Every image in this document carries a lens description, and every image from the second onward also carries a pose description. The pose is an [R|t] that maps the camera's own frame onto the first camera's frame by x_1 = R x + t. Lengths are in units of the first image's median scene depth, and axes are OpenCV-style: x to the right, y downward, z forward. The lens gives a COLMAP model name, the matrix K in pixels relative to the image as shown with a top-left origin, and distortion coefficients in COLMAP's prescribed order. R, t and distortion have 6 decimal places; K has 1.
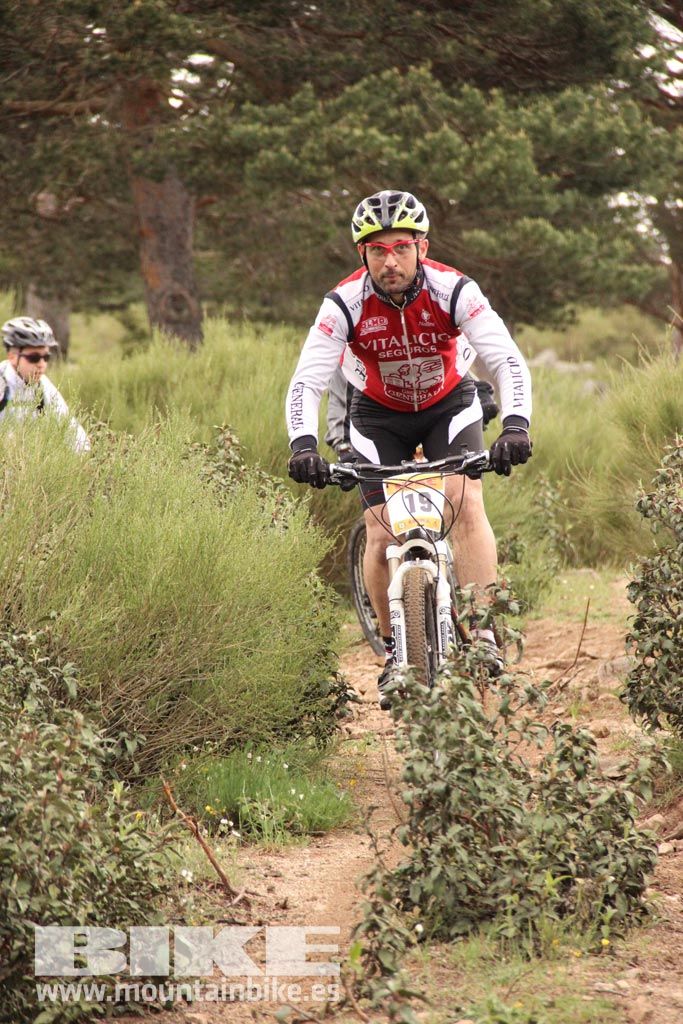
lens RADIAL K [[5565.8, 0, 338.5], [0, 5565.8, 516.0], [0, 0, 1]] dist [1.742021, 6.008173]
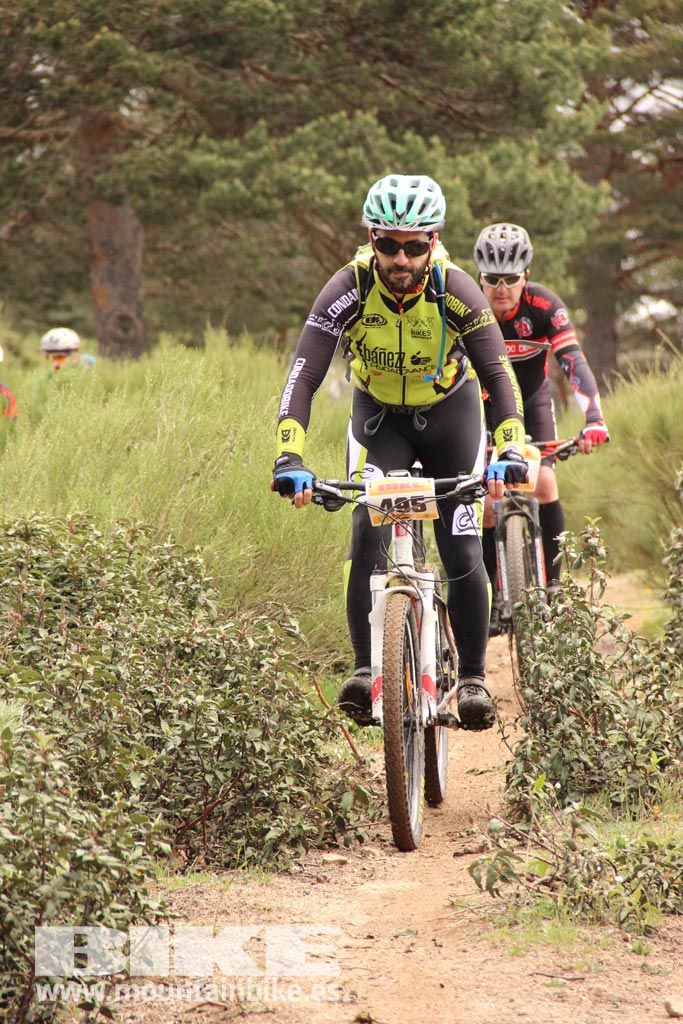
lens RADIAL K [[5810.3, 0, 344.1], [0, 5810.3, 512.9], [0, 0, 1]] dist [2.038190, -4.497859]
pose [[0.998089, 0.045051, 0.042291, -0.077239], [-0.044481, 0.998908, -0.014314, 0.028111], [-0.042889, 0.012405, 0.999003, -0.257429]]
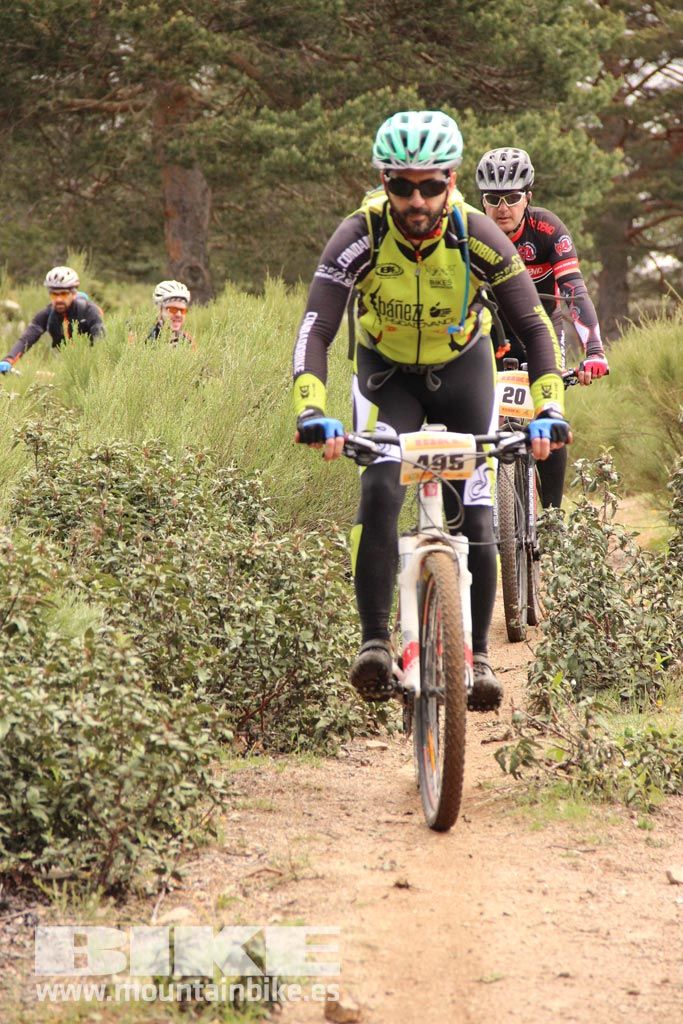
lens RADIAL K [[5112.0, 0, 344.3], [0, 5112.0, 515.6], [0, 0, 1]] dist [1.581606, 1.159349]
pose [[0.998129, 0.050188, 0.034923, -0.077272], [-0.050237, 0.998737, 0.000530, 0.028130], [-0.034852, -0.002283, 0.999390, -0.254241]]
